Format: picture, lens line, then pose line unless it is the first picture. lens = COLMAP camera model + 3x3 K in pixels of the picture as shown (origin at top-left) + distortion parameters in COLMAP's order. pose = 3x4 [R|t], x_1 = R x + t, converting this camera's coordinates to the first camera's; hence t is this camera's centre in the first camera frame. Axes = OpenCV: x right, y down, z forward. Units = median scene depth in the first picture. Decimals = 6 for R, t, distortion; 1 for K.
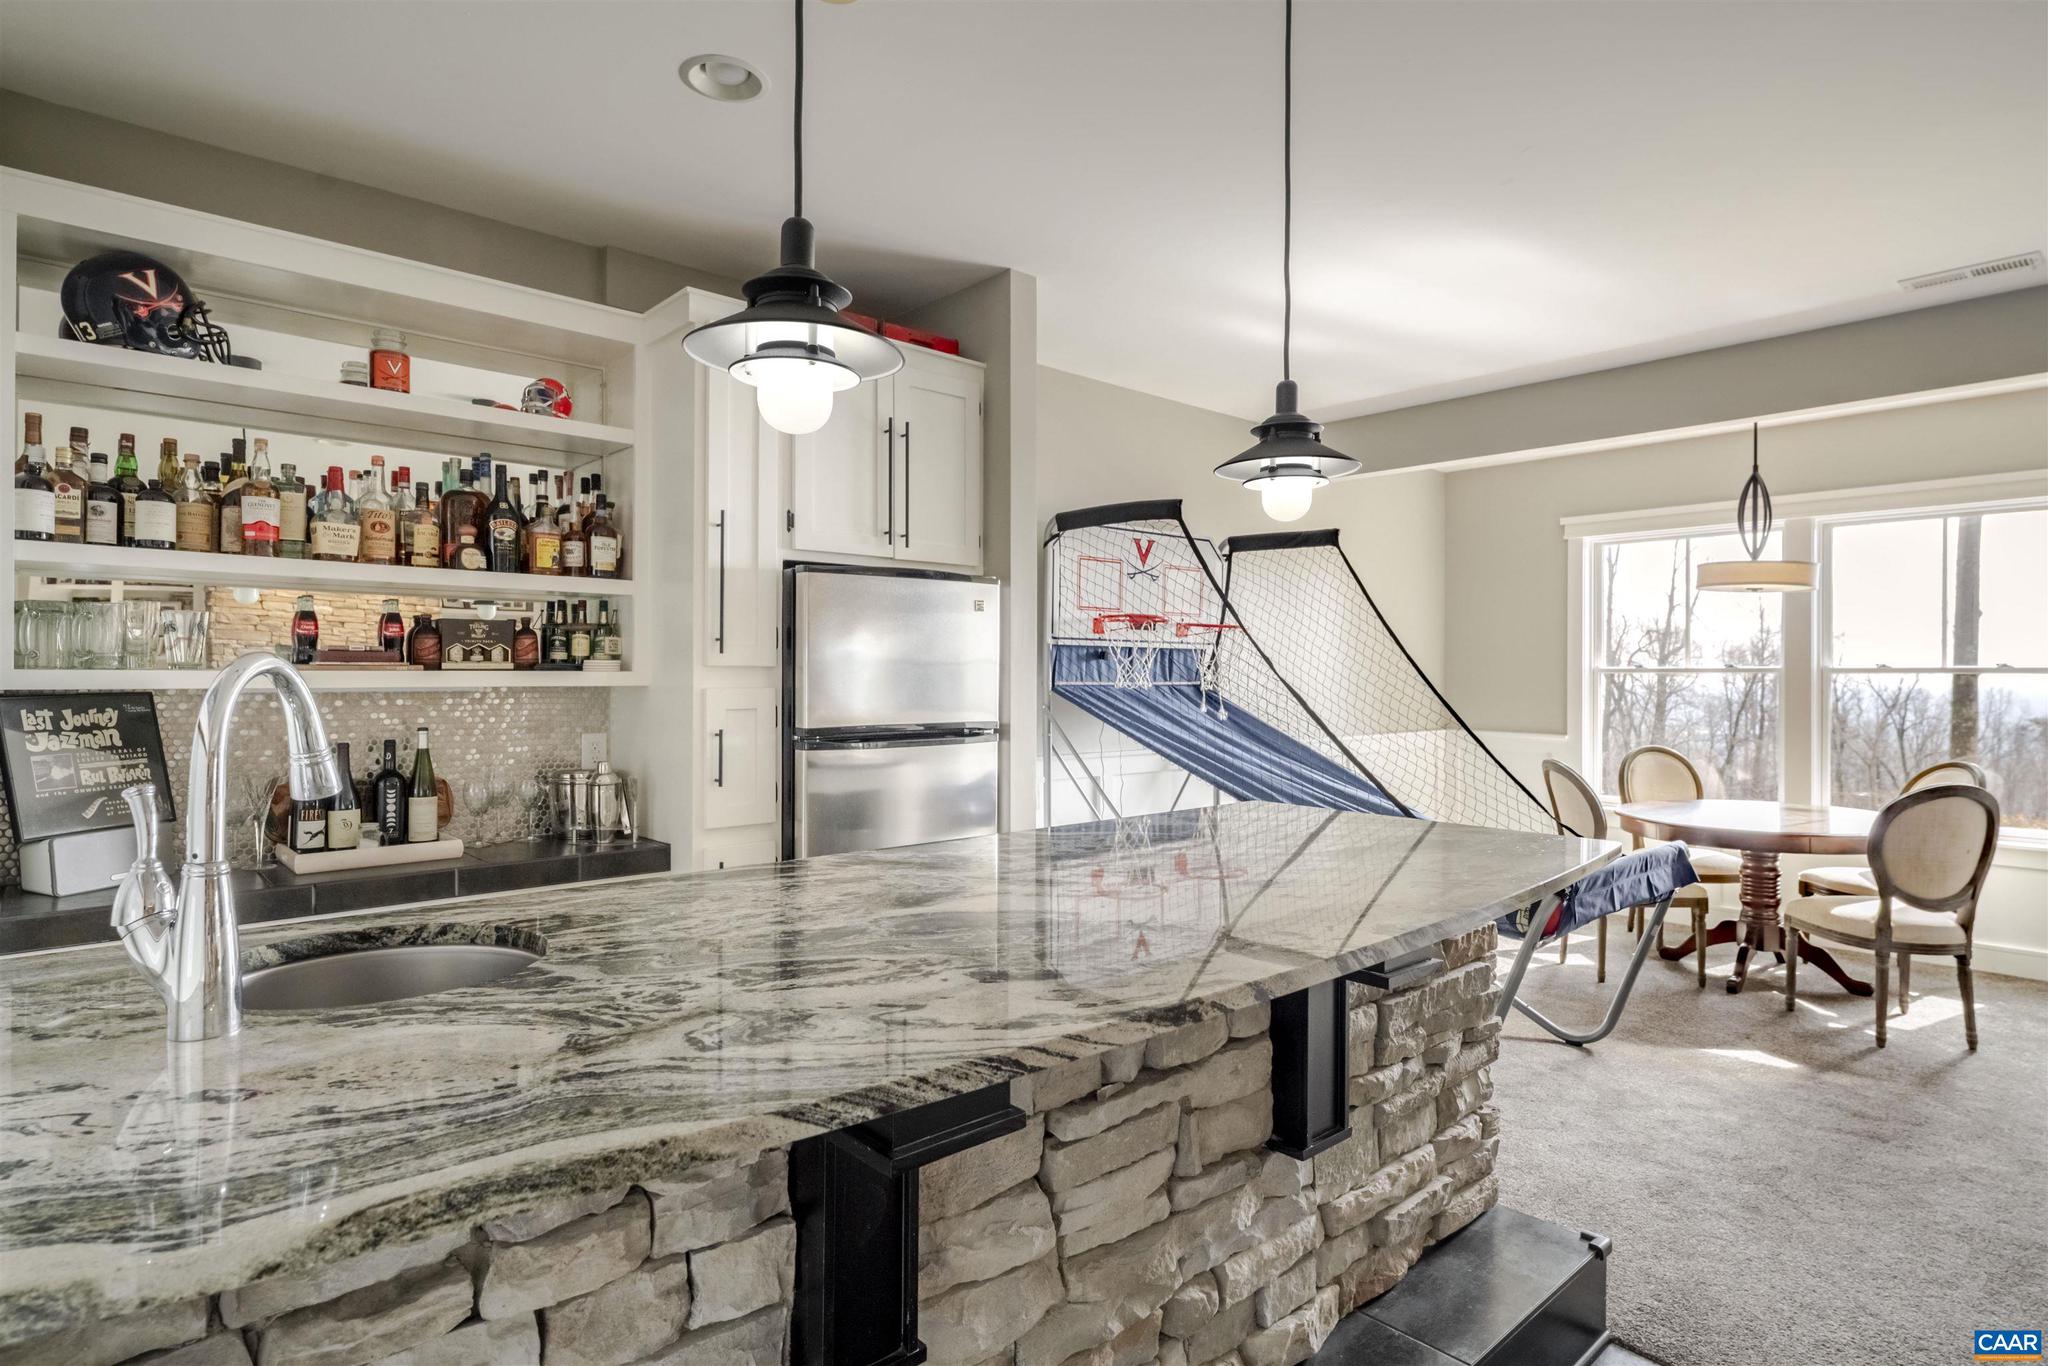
lens RADIAL K [[1096.1, 0, 1024.2], [0, 1096.1, 679.6], [0, 0, 1]] dist [-0.005436, -0.000377]
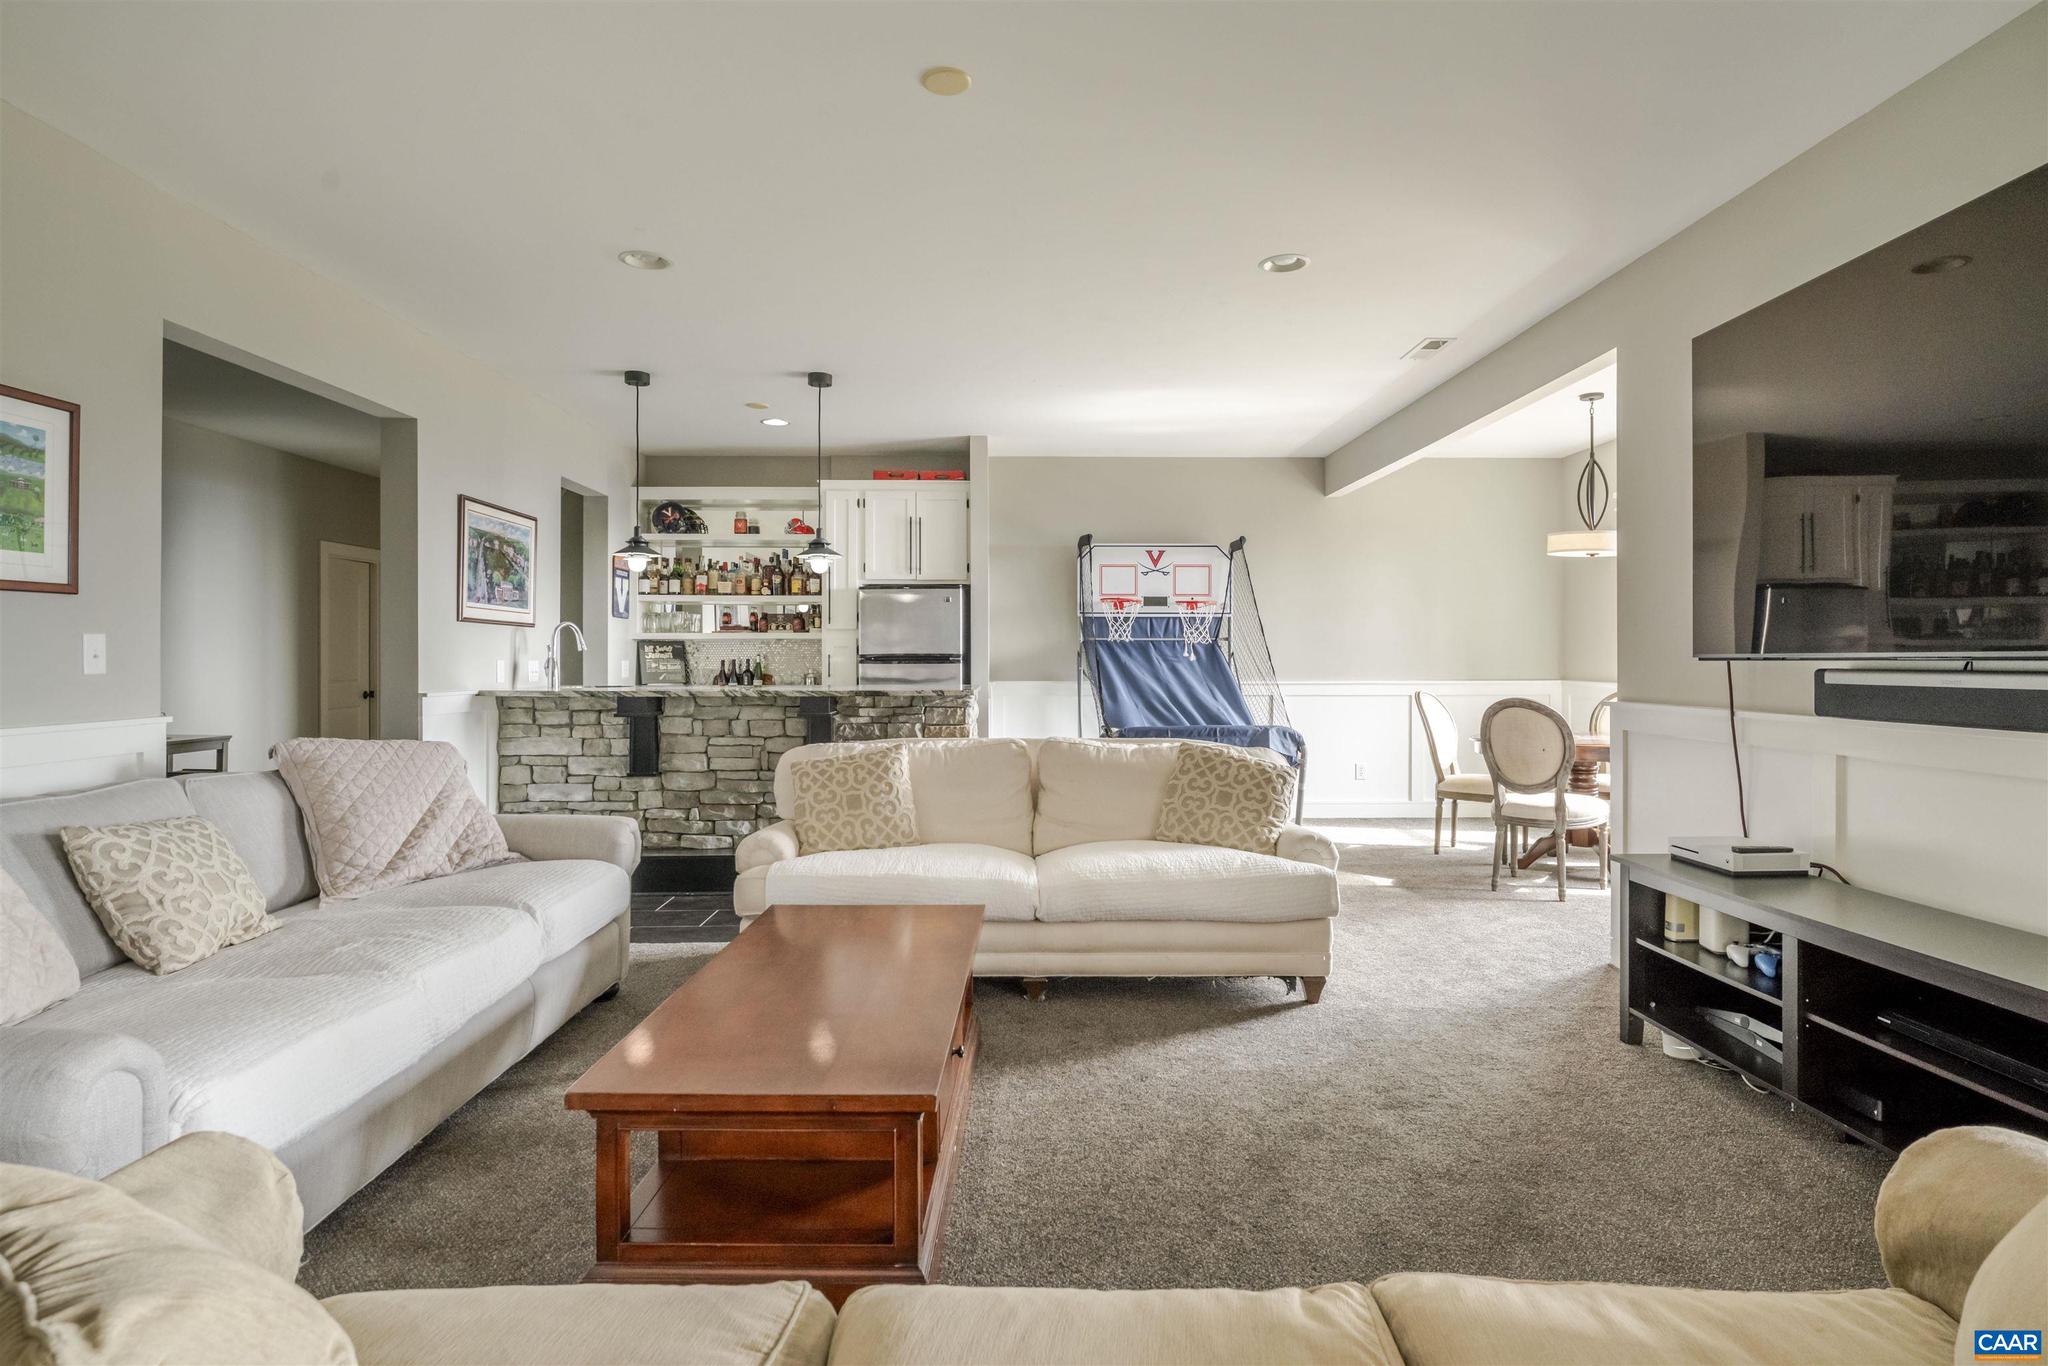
lens RADIAL K [[1096.1, 0, 1018.3], [0, 1096.1, 676.5], [0, 0, 1]] dist [-0.005436, -0.000377]
pose [[0.745902, 0.006551, -0.666024, 1.743062], [-0.000175, 0.999954, 0.009640, 0.073027], [0.666056, -0.007074, 0.745868, -0.593652]]
